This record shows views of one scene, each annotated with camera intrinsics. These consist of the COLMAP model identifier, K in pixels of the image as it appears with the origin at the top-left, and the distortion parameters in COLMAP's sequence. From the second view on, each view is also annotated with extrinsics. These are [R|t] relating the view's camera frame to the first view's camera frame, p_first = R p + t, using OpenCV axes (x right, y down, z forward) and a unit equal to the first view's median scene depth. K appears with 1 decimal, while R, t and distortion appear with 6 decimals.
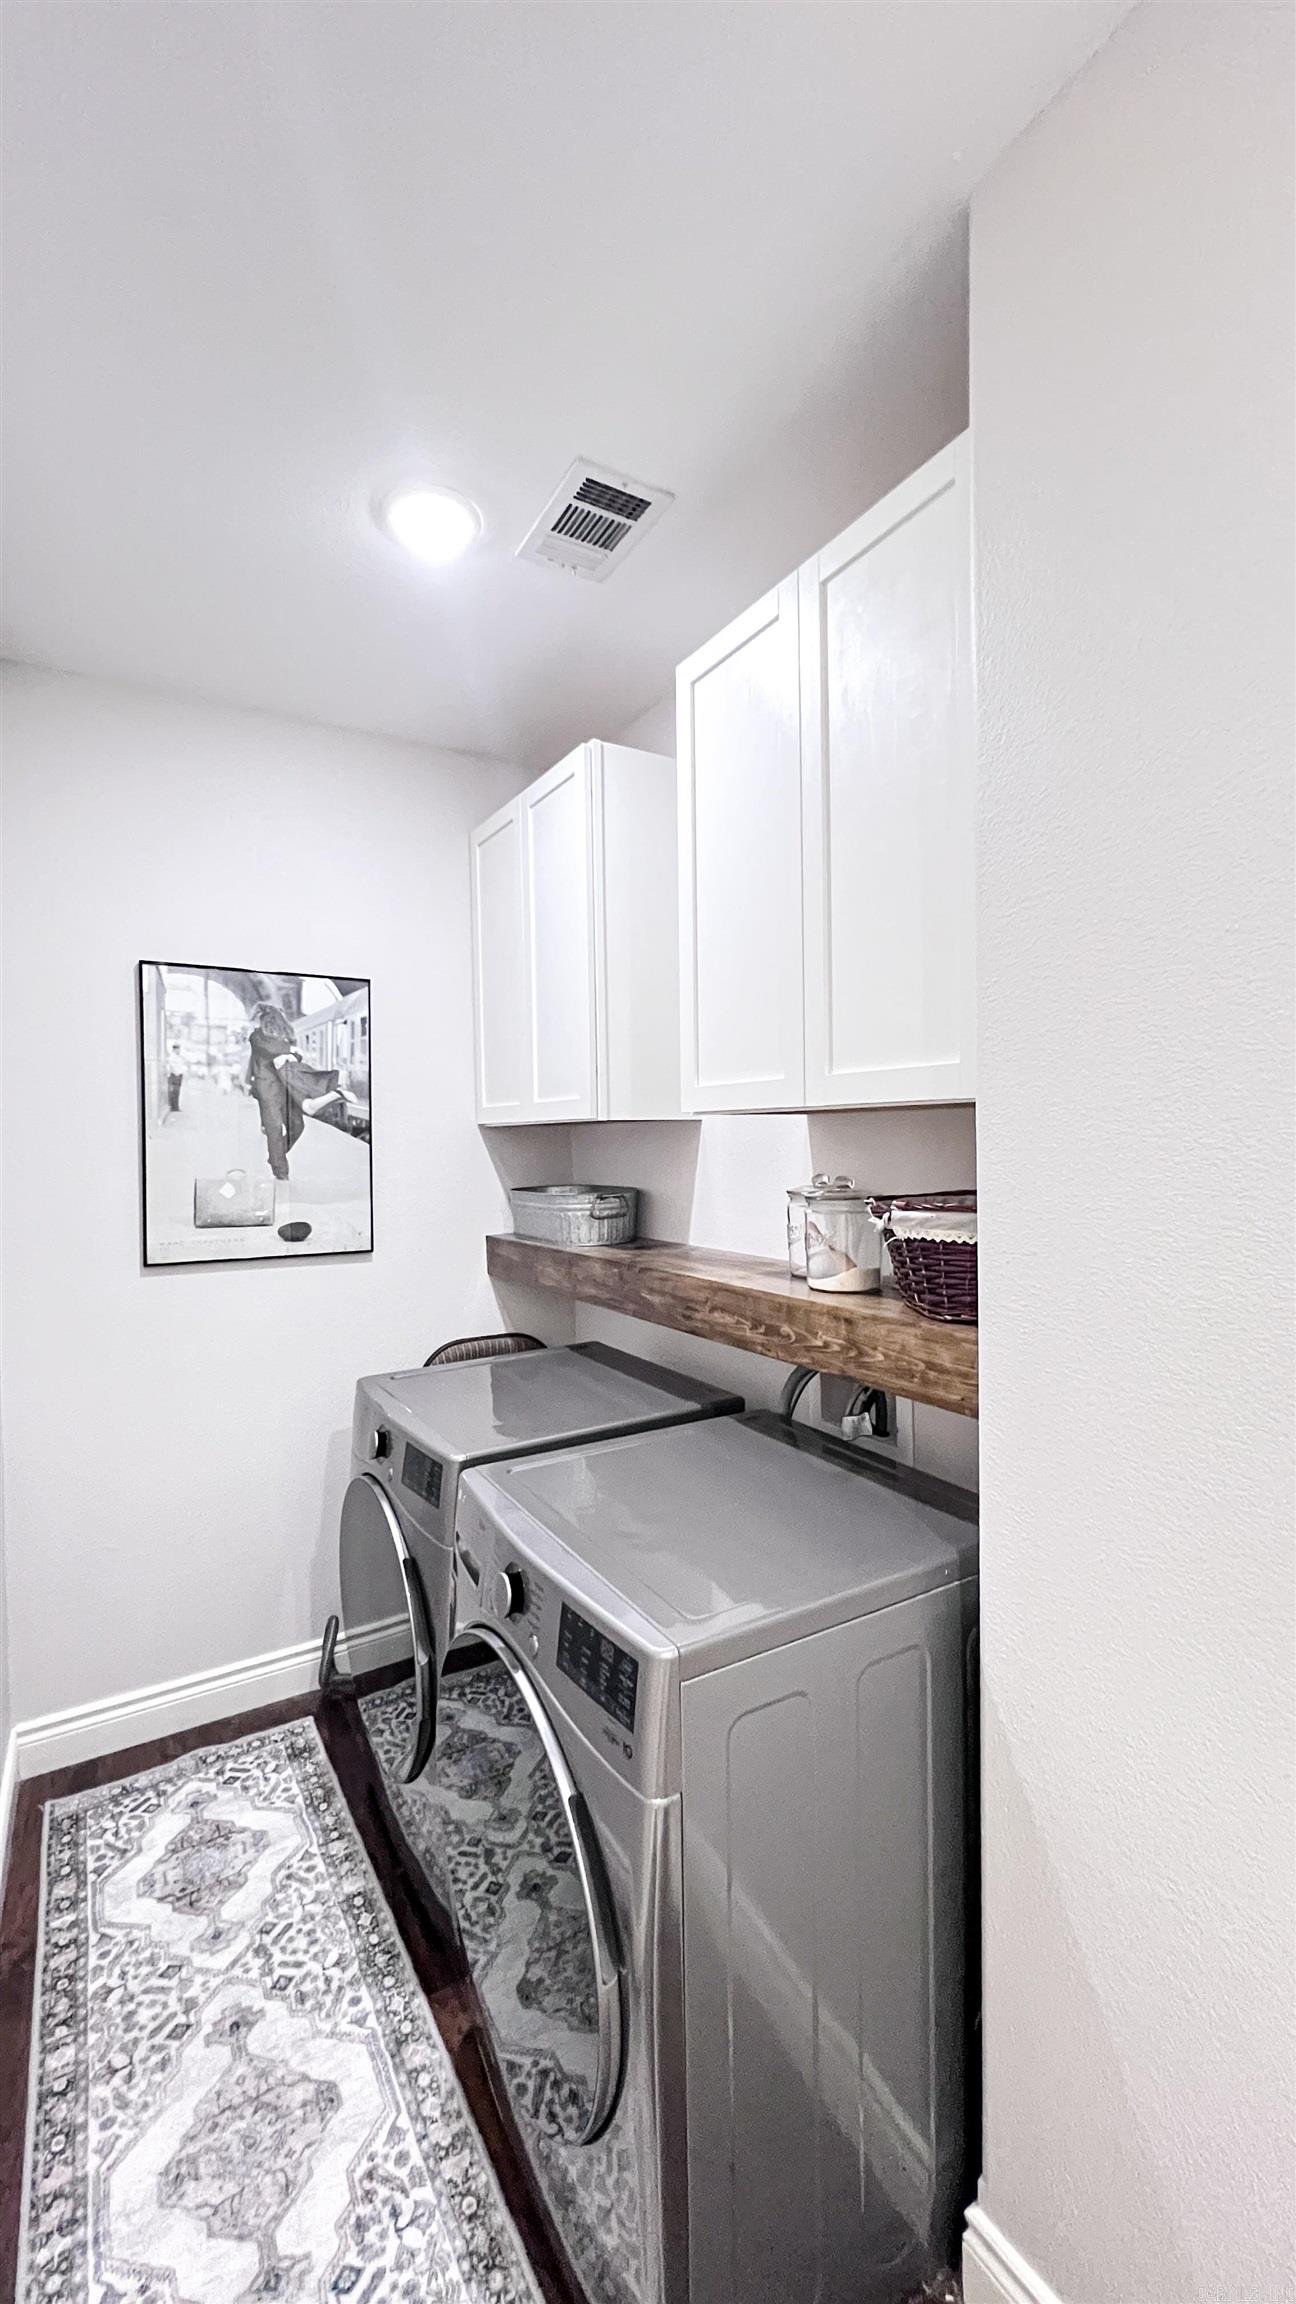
lens RADIAL K [[917.4, 0, 644.4], [0, 917.4, 1151.2], [0, 0, 1]] dist [-0.003318, 0.000545]
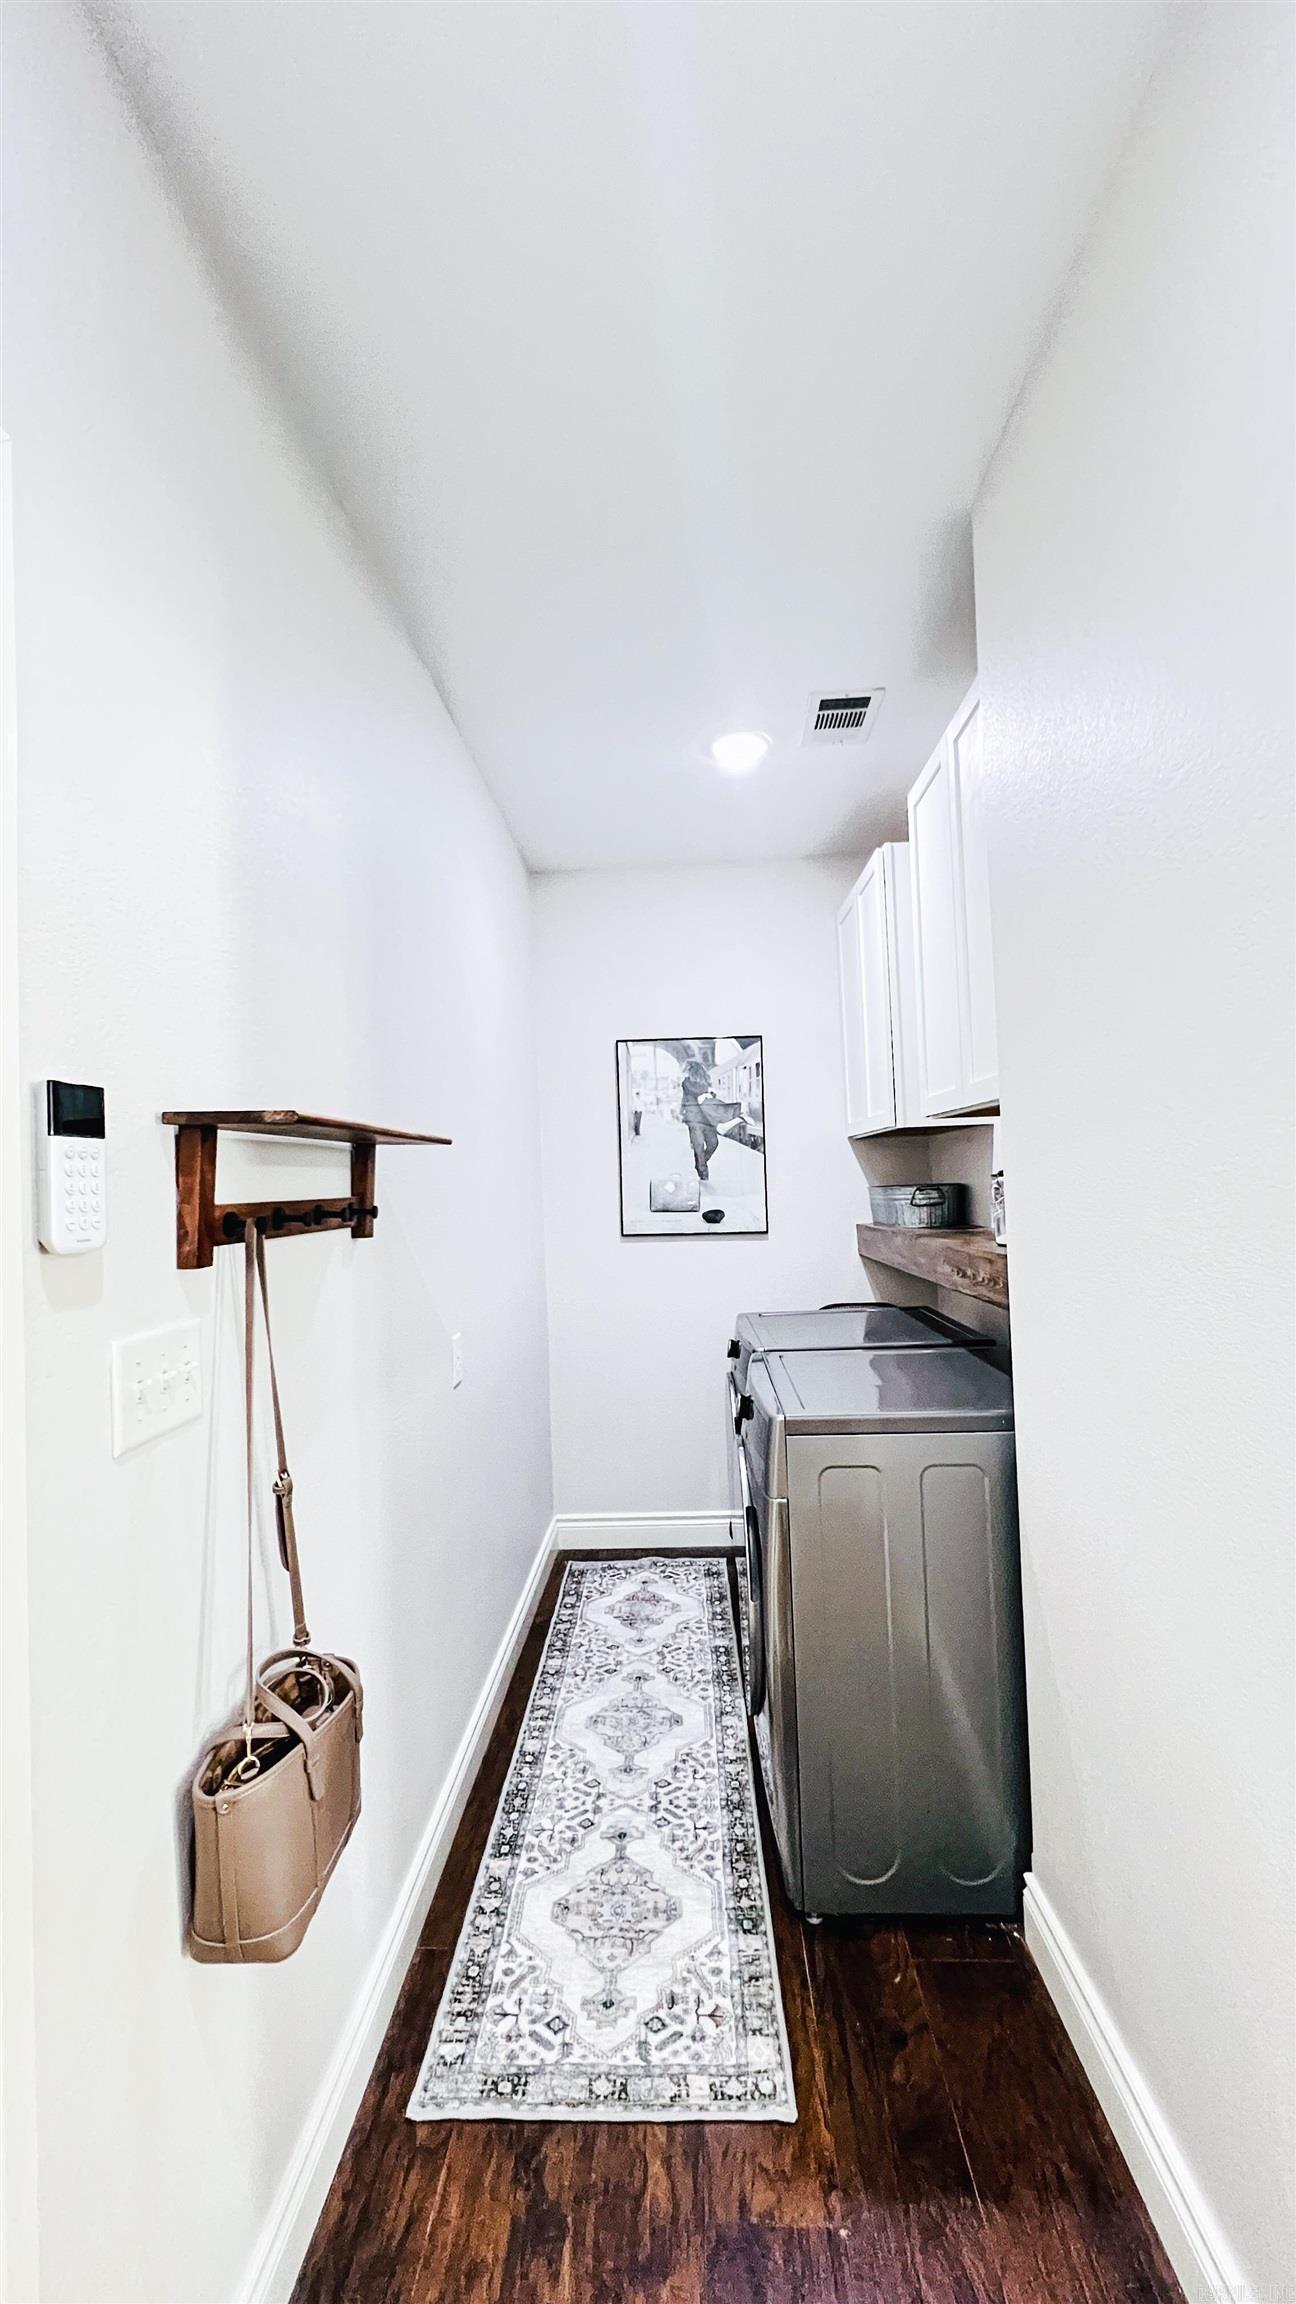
lens RADIAL K [[917.4, 0, 644.4], [0, 917.4, 1151.2], [0, 0, 1]] dist [-0.003318, 0.000545]
pose [[0.833790, -0.032184, -0.551143, 0.412457], [0.014308, 0.999224, -0.036704, 0.047422], [0.551897, 0.022718, 0.833603, -0.327845]]
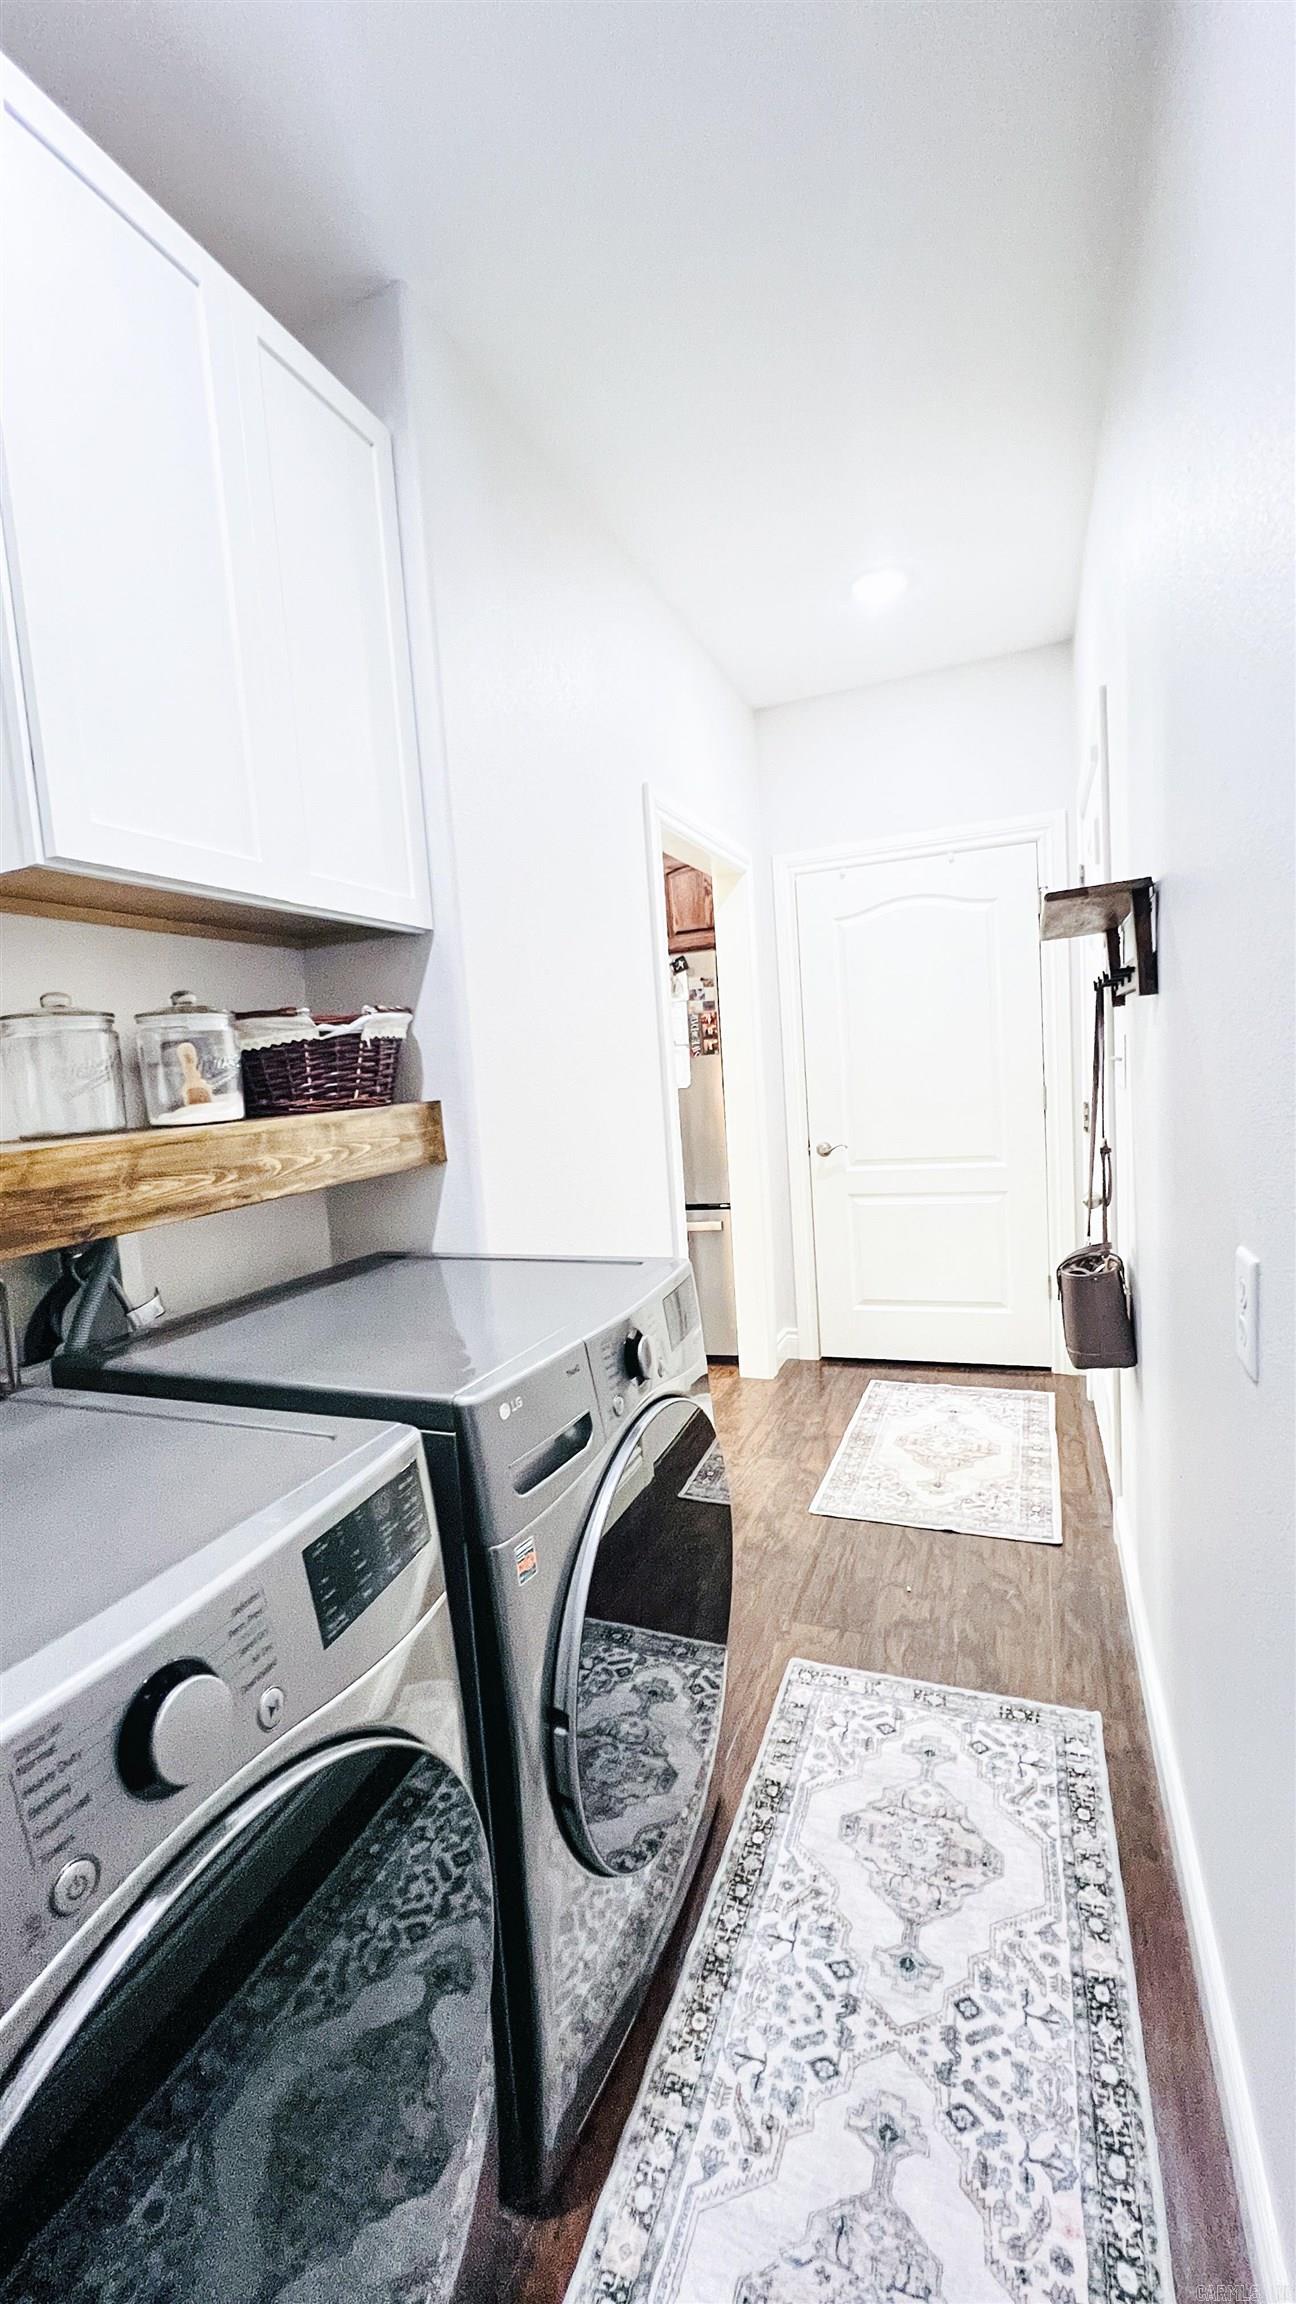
lens RADIAL K [[917.4, 0, 644.4], [0, 917.4, 1151.2], [0, 0, 1]] dist [-0.003318, 0.000545]
pose [[-0.600251, -0.018879, 0.799589, -0.598068], [0.088250, 0.992054, 0.089673, 0.113224], [-0.794928, 0.124390, -0.593815, 0.996510]]
